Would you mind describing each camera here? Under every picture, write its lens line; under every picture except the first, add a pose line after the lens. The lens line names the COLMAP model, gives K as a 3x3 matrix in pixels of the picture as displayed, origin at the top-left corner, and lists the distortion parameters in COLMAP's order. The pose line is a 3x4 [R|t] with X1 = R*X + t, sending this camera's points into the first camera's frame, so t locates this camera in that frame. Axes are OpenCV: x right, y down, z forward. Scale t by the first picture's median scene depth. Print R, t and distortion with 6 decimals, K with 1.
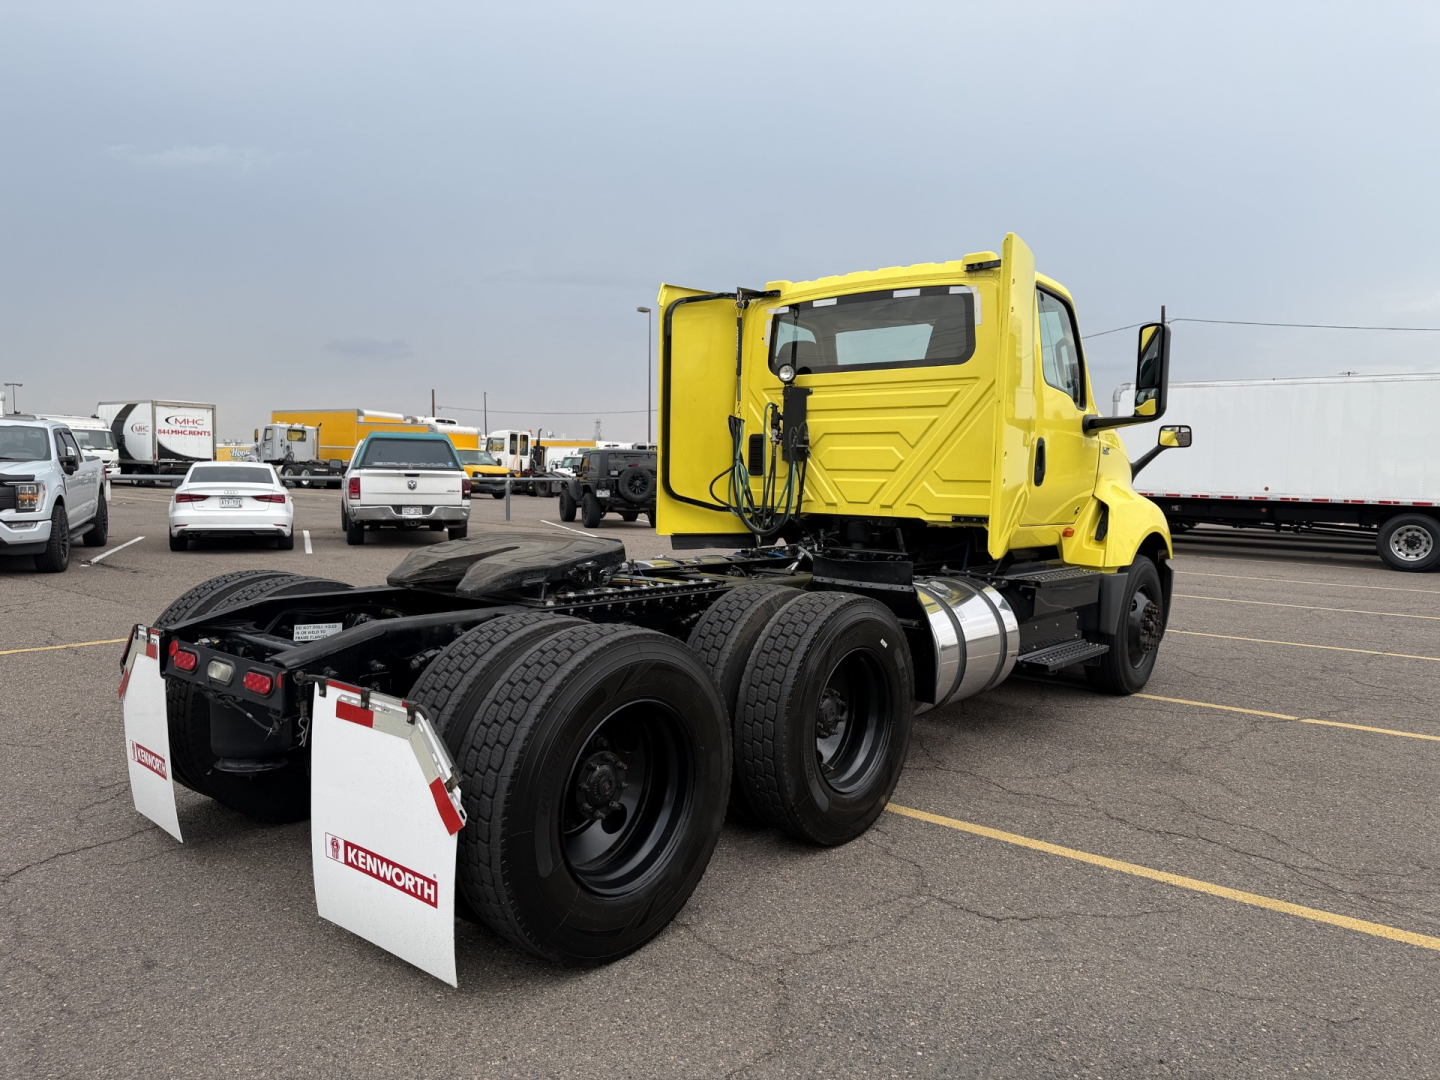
lens RADIAL K [[1011.2, 0, 725.9], [0, 1011.2, 551.3], [0, 0, 1]] dist [0.019537, -0.027975]
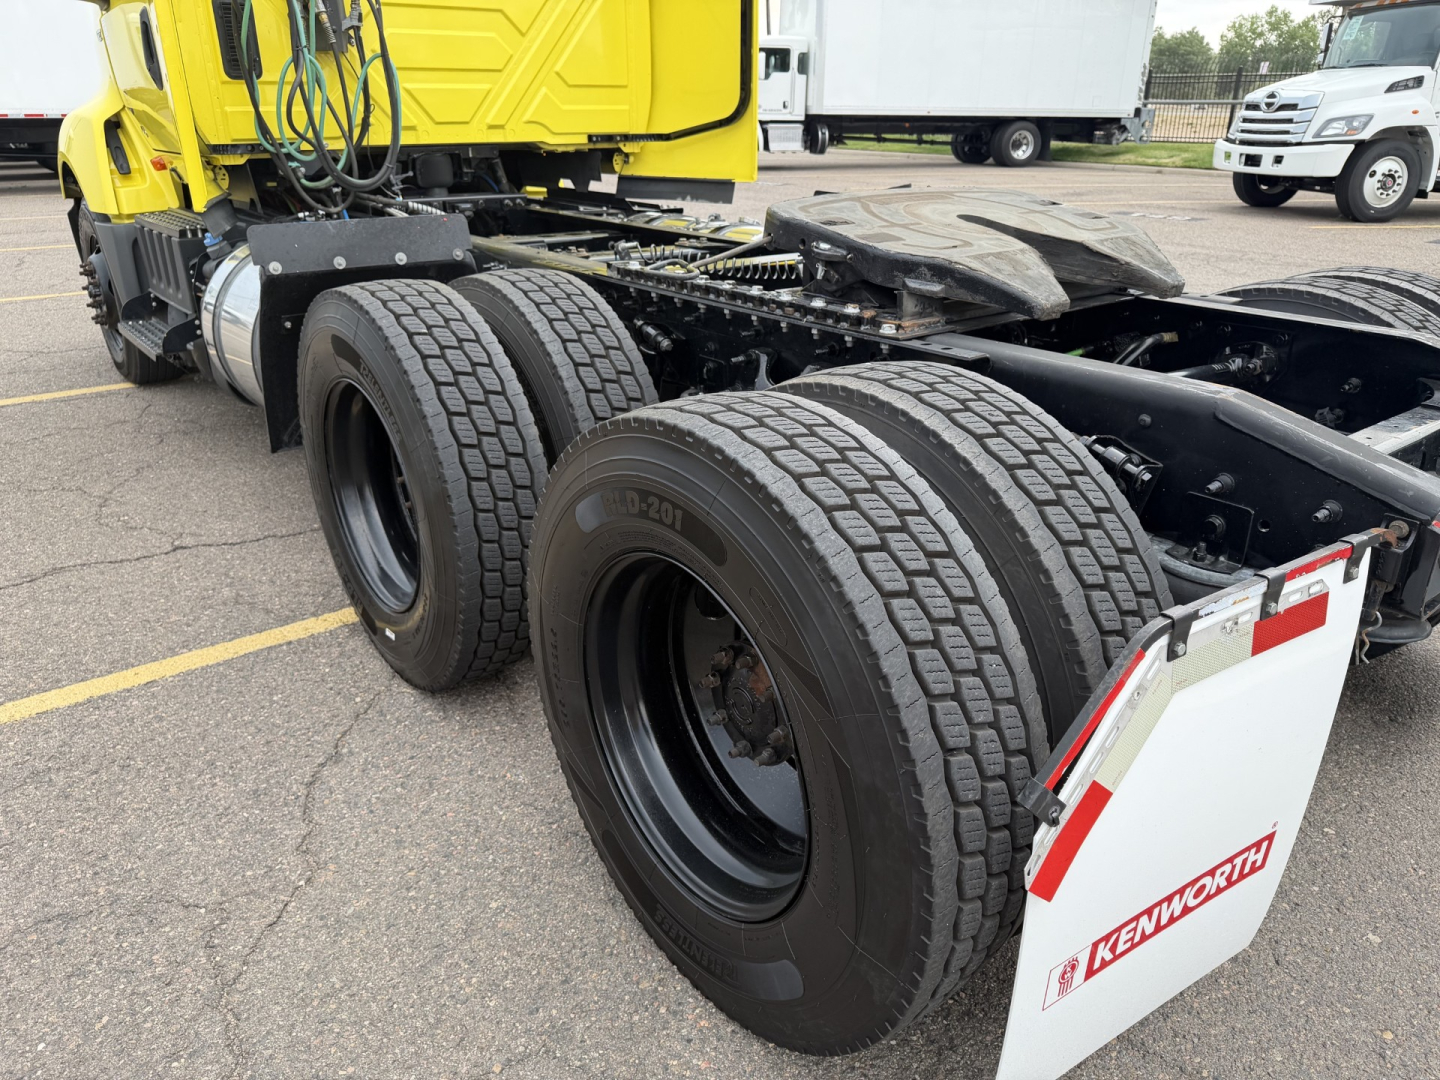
lens RADIAL K [[1022.6, 0, 728.7], [0, 1022.6, 543.1], [0, 0, 1]] dist [0.005977, -0.007515]
pose [[0.201103, -0.403189, 0.892746, -0.542167], [0.075130, 0.915030, 0.396329, -0.047669], [-0.976685, -0.012631, 0.214307, 0.663703]]
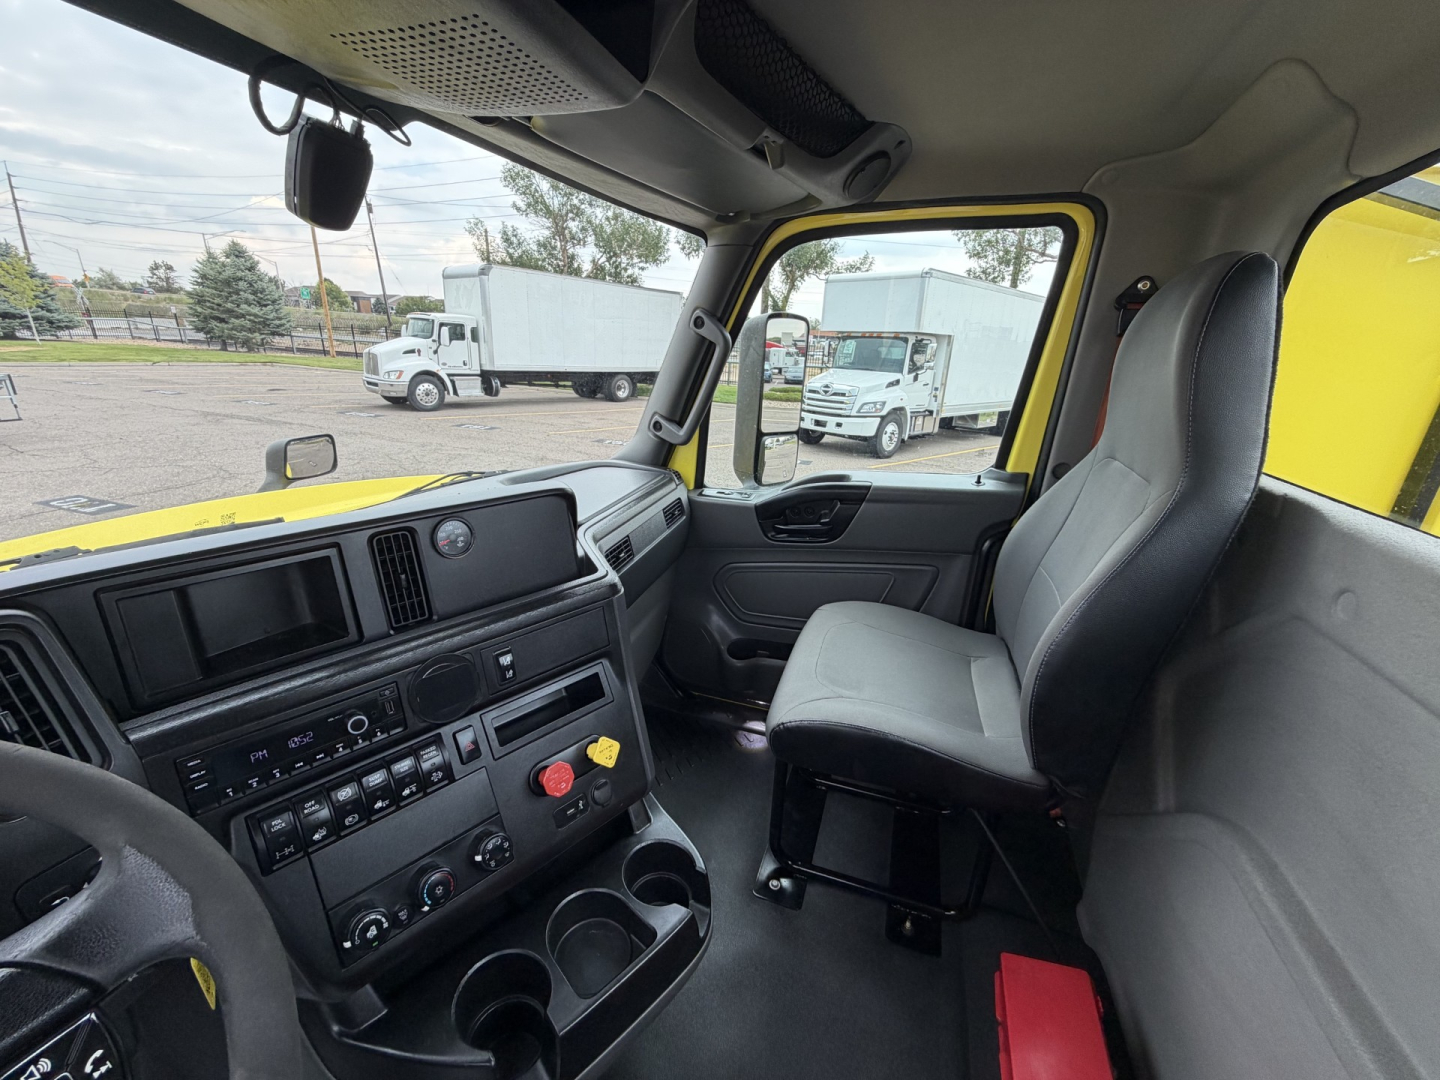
lens RADIAL K [[574.9, 0, 720.0], [0, 574.9, 540.0], [0, 0, 1]] dist [0.012719, -0.000323]
pose [[-0.349859, -0.338063, 0.873677, 0.109177], [0.019302, 0.929817, 0.367515, -0.213822], [-0.936603, 0.145442, -0.318780, 1.087815]]
